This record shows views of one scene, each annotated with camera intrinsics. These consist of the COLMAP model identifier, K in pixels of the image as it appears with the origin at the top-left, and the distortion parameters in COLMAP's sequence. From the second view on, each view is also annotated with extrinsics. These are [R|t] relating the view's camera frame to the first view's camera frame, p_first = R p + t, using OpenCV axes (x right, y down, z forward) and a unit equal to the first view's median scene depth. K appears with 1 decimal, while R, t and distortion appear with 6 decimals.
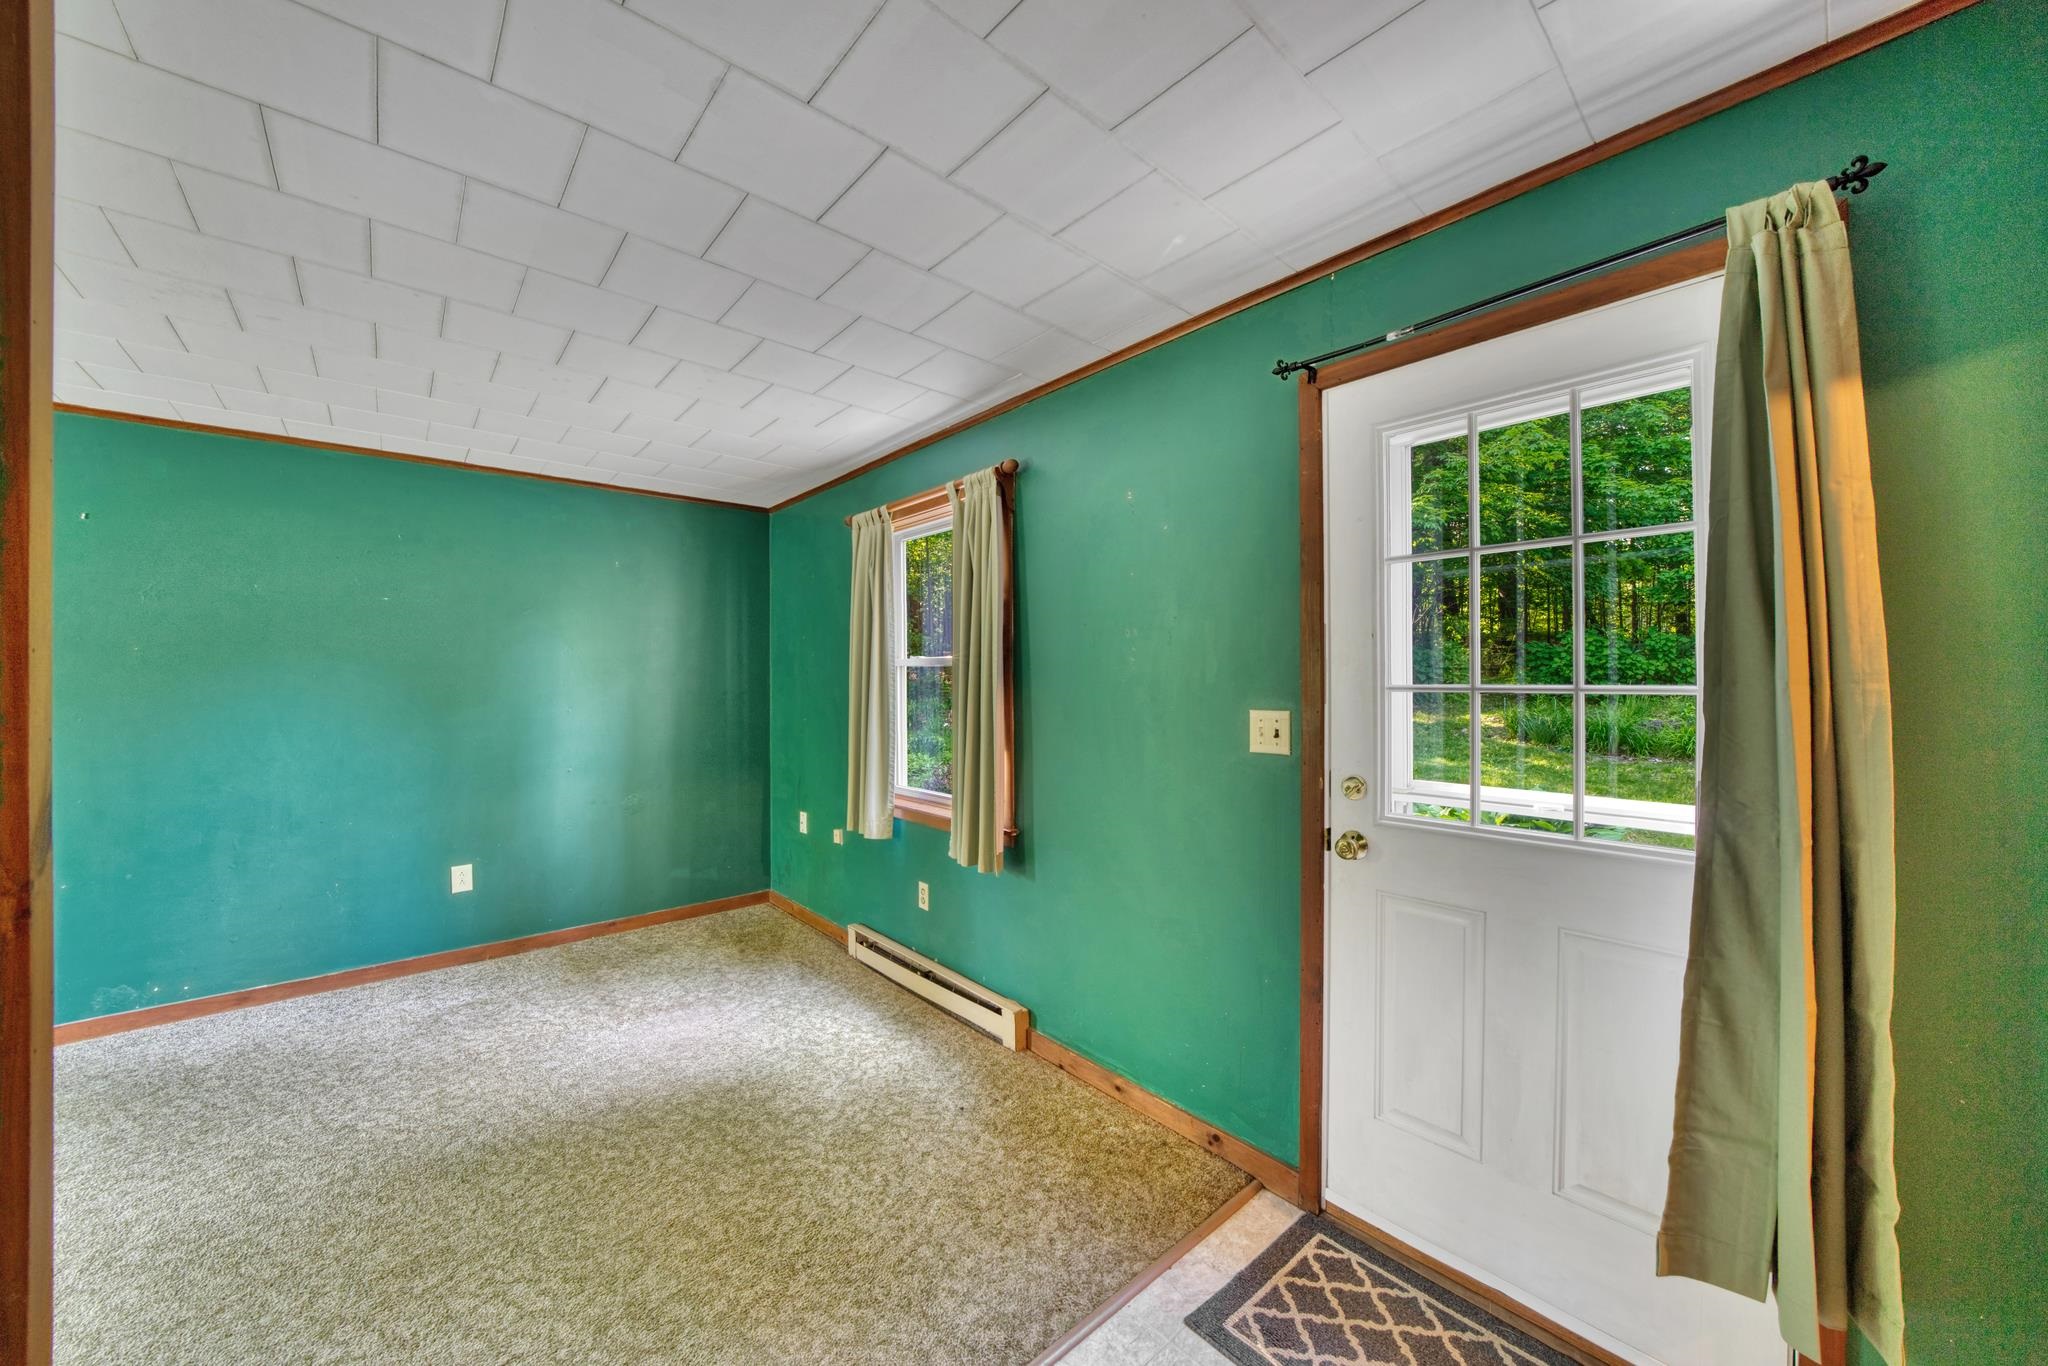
lens RADIAL K [[726.4, 0, 1017.1], [0, 726.4, 676.6], [0, 0, 1]] dist [-0.019982, 0.000246]
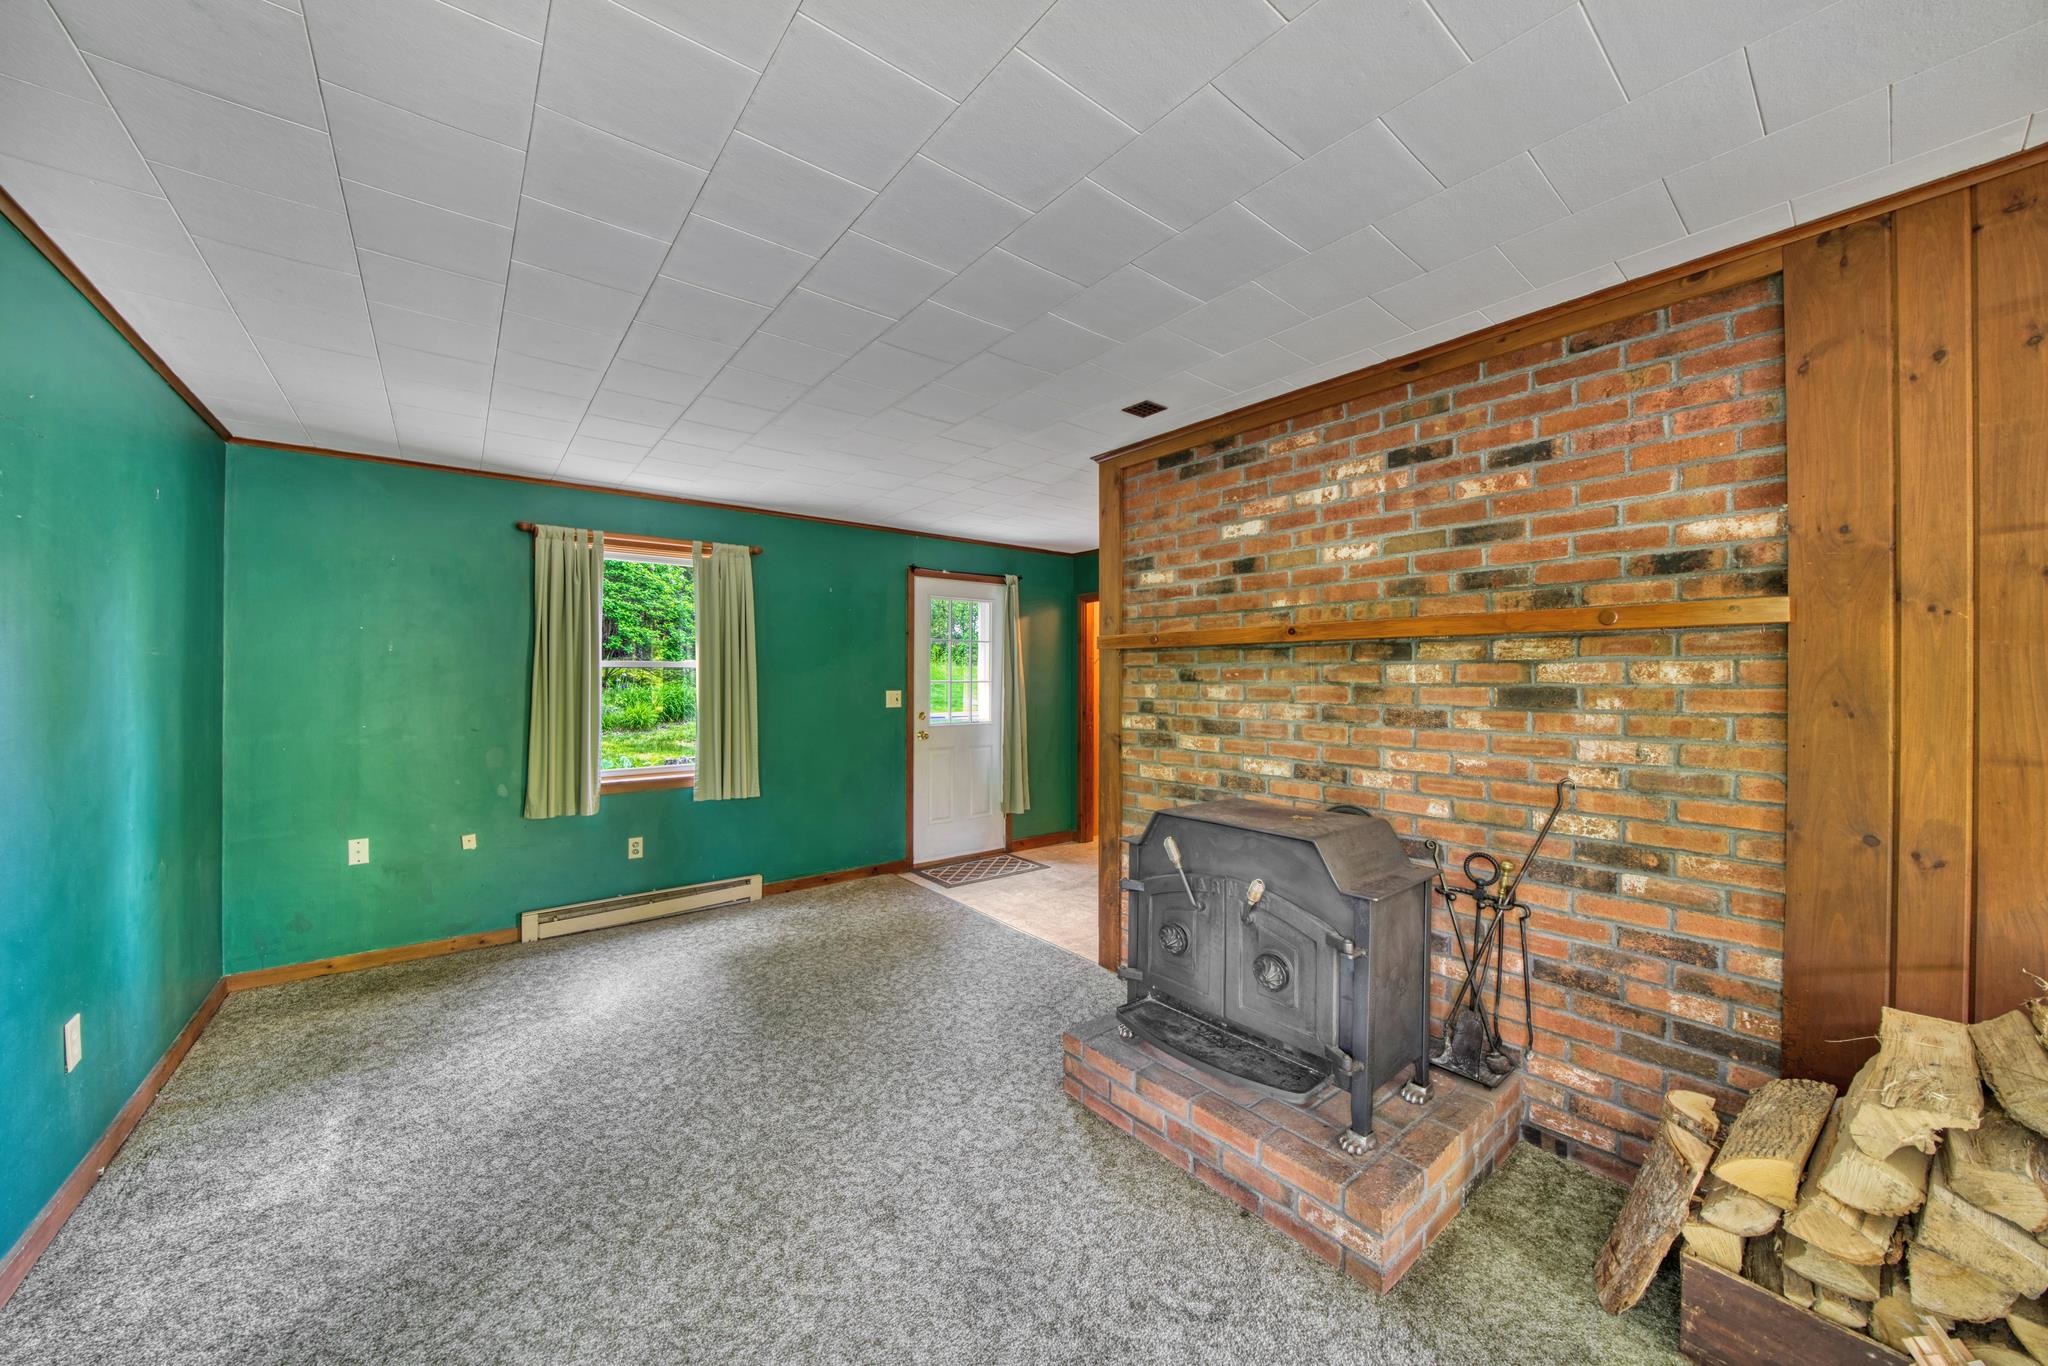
lens RADIAL K [[726.4, 0, 1018.4], [0, 726.4, 682.3], [0, 0, 1]] dist [-0.019982, 0.000246]
pose [[0.041133, -0.007981, 0.999122, -2.314473], [-0.007954, 0.999934, 0.008314, -0.009312], [-0.999122, -0.008289, 0.041067, 0.466743]]
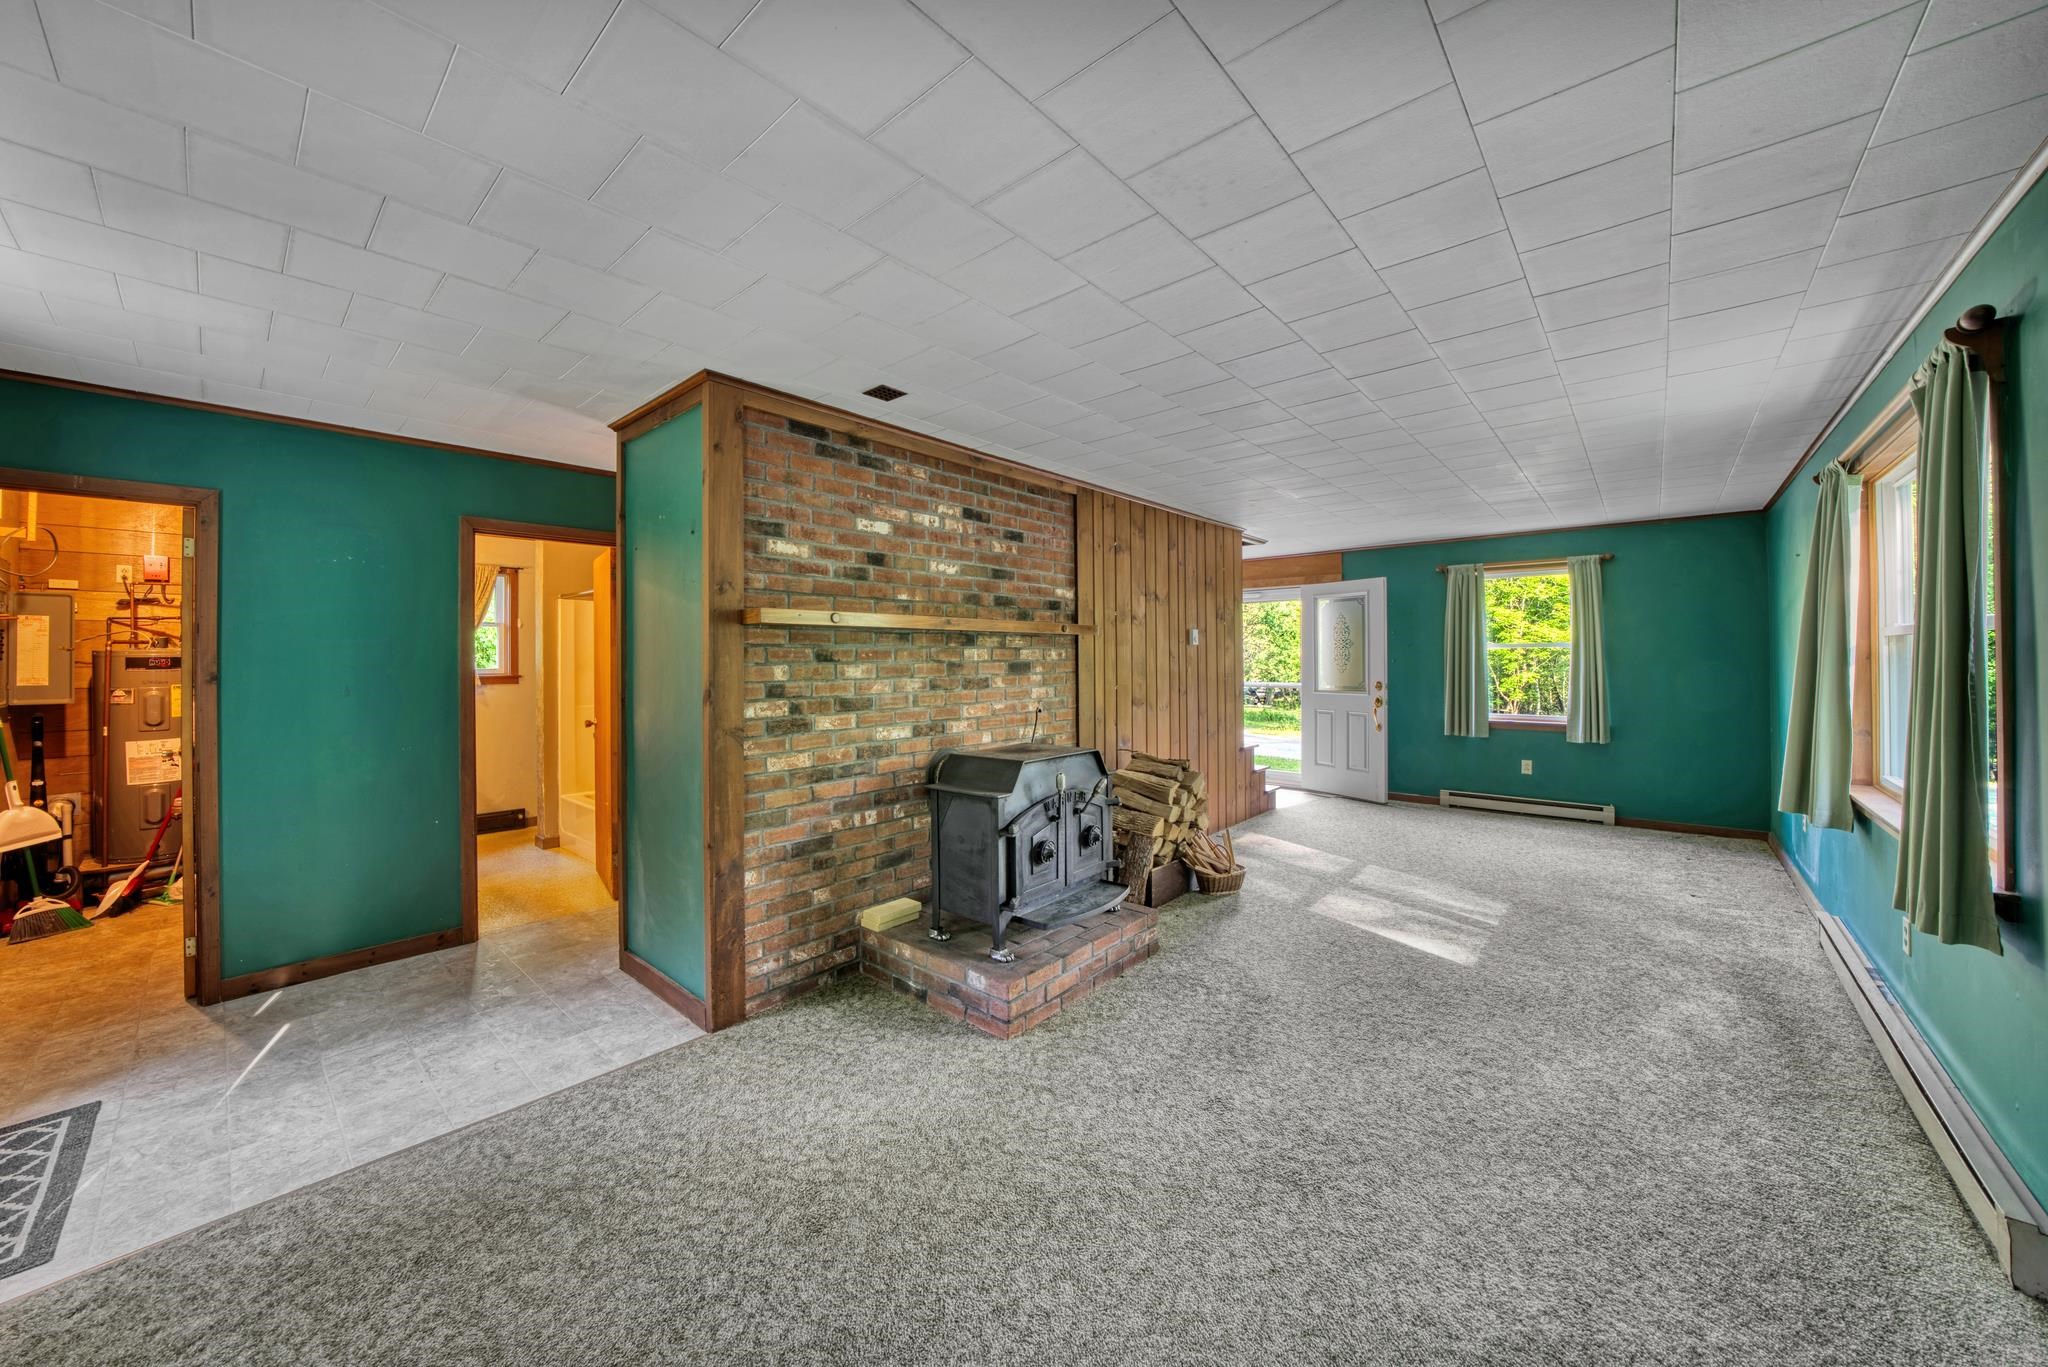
lens RADIAL K [[726.4, 0, 1012.7], [0, 726.4, 655.0], [0, 0, 1]] dist [-0.019982, 0.000246]
pose [[-0.992091, 0.003526, -0.125467, -0.878329], [0.005073, 0.999915, -0.012014, 0.006016], [0.125414, -0.012556, -0.992025, 1.809569]]
